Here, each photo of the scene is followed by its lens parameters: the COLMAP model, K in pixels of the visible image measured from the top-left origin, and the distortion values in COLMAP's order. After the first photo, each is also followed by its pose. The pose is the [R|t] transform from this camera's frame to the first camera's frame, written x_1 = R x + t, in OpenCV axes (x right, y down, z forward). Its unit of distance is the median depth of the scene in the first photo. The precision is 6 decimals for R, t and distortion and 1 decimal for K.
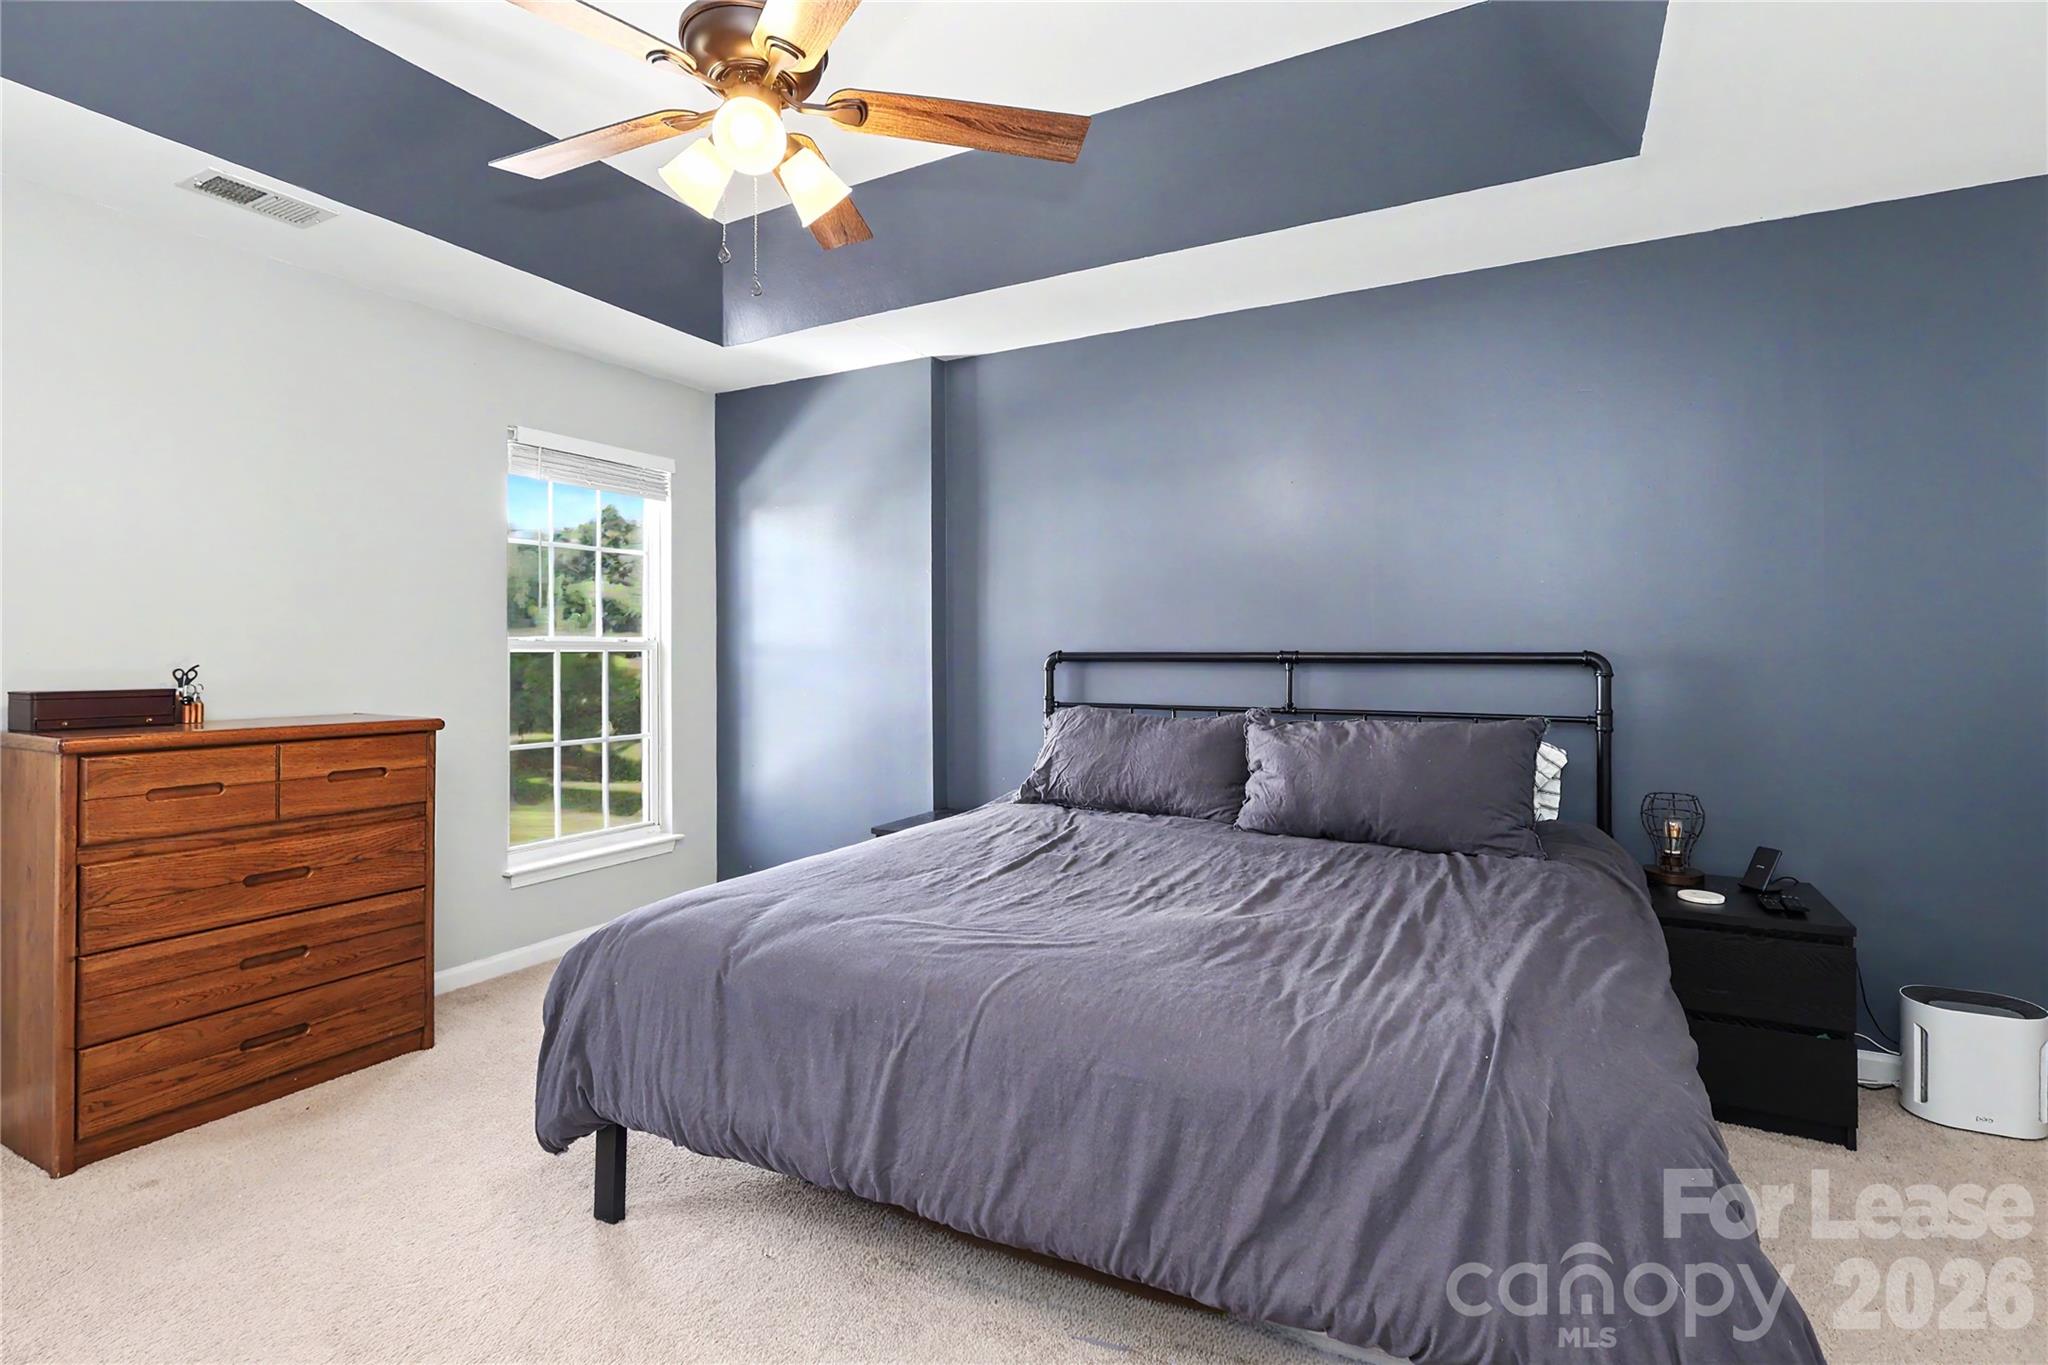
lens RADIAL K [[976.8, 0, 1022.7], [0, 976.8, 658.5], [0, 0, 1]] dist [-0.000100, -0.000361]
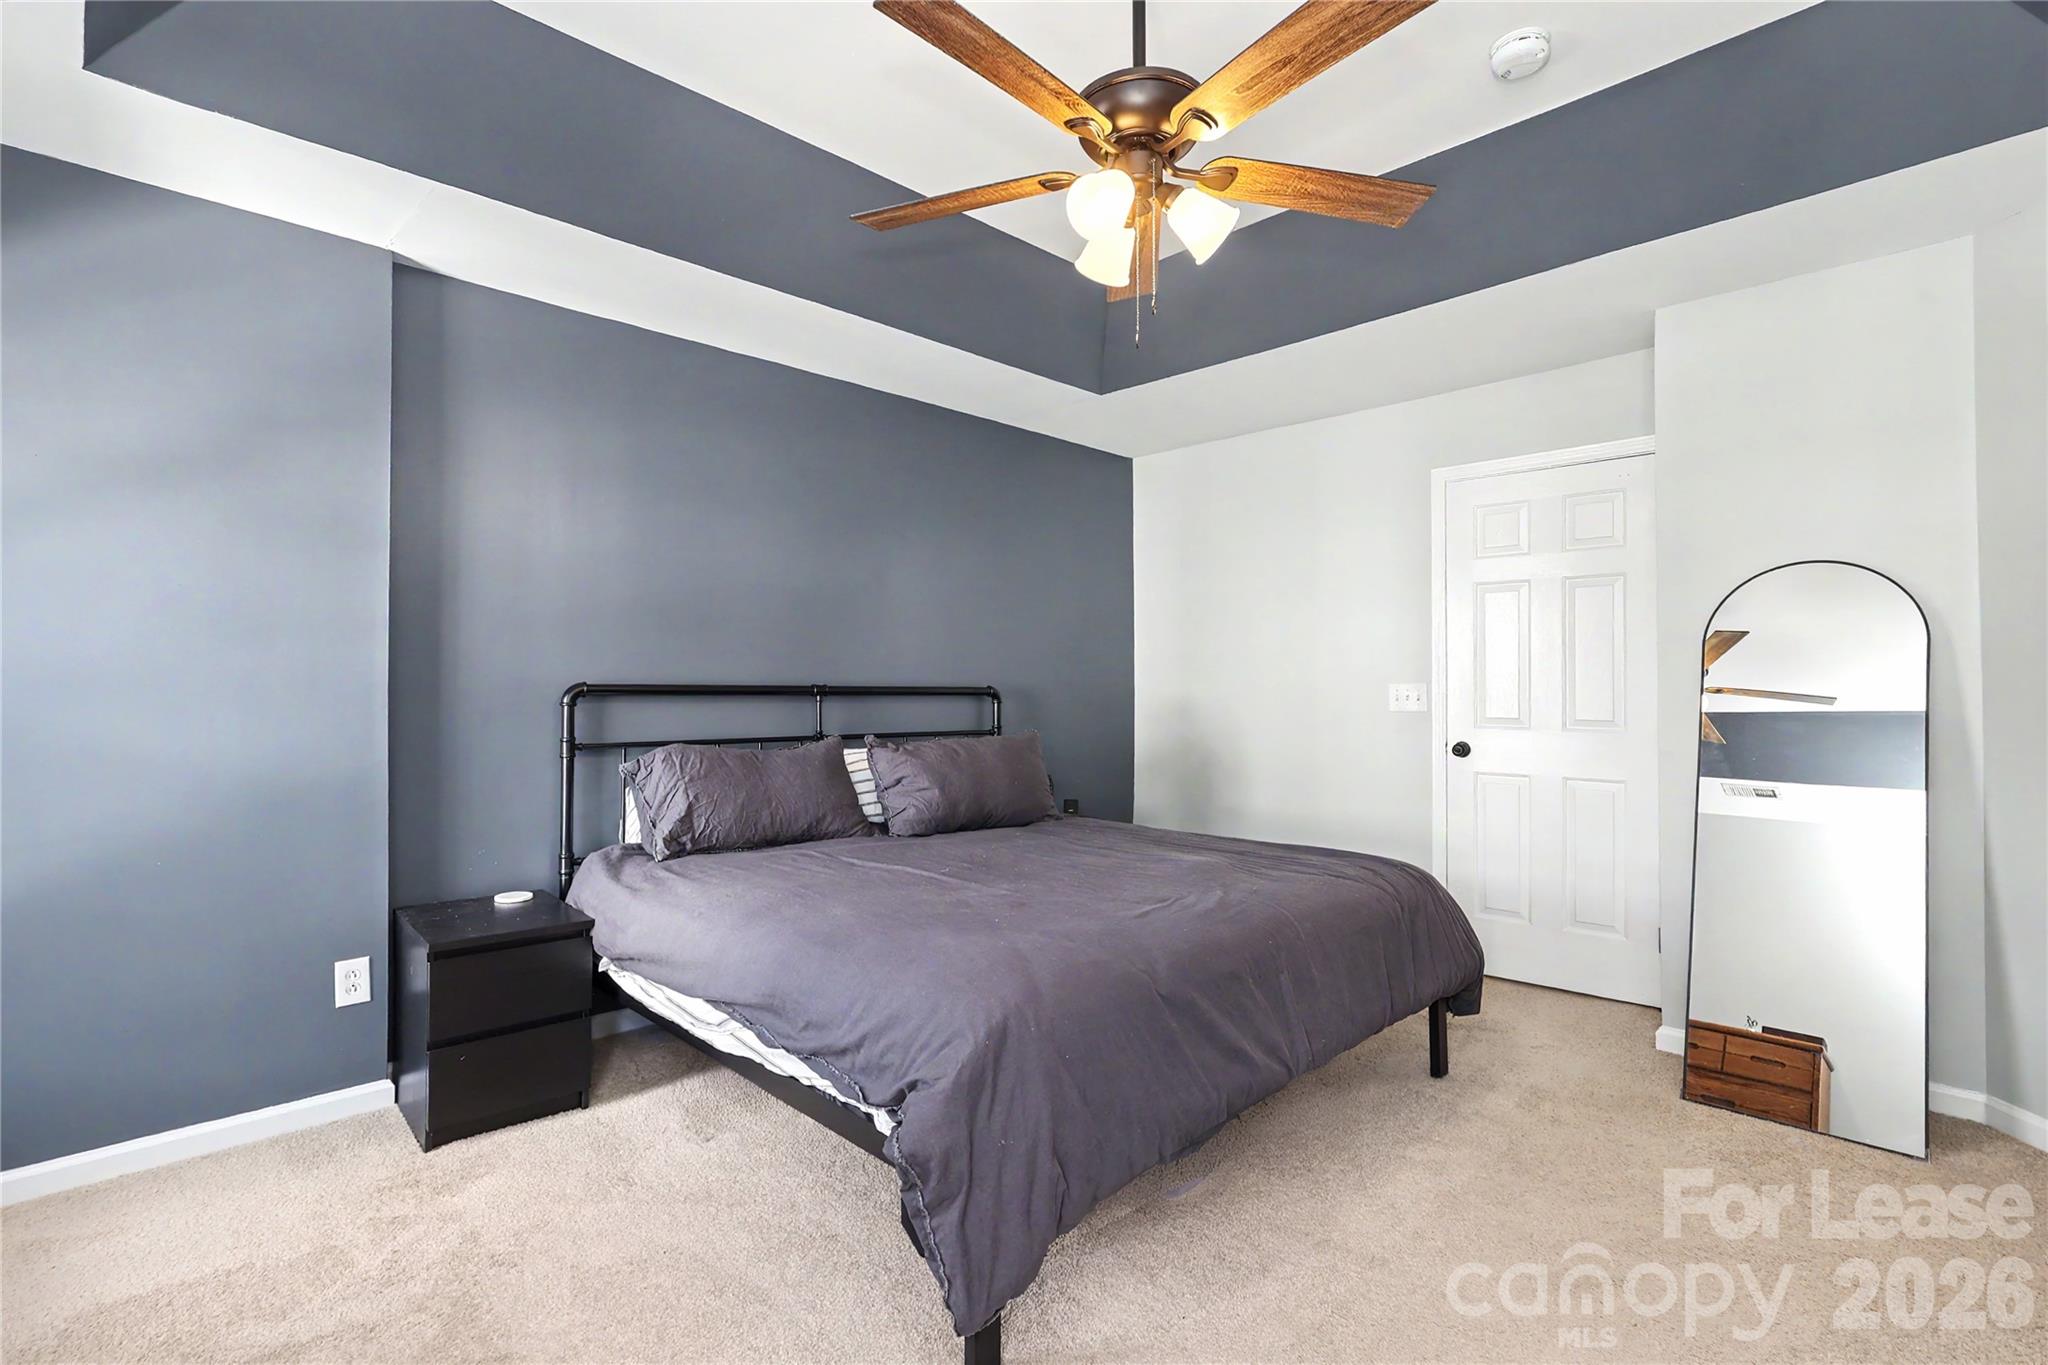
lens RADIAL K [[975.6, 0, 1019.0], [0, 975.6, 685.0], [0, 0, 1]] dist [0.000851, -0.000222]
pose [[0.287598, 0.006223, 0.957731, -0.745391], [0.002393, 0.999971, -0.007216, 0.001256], [-0.957748, 0.004367, 0.287574, 0.461698]]
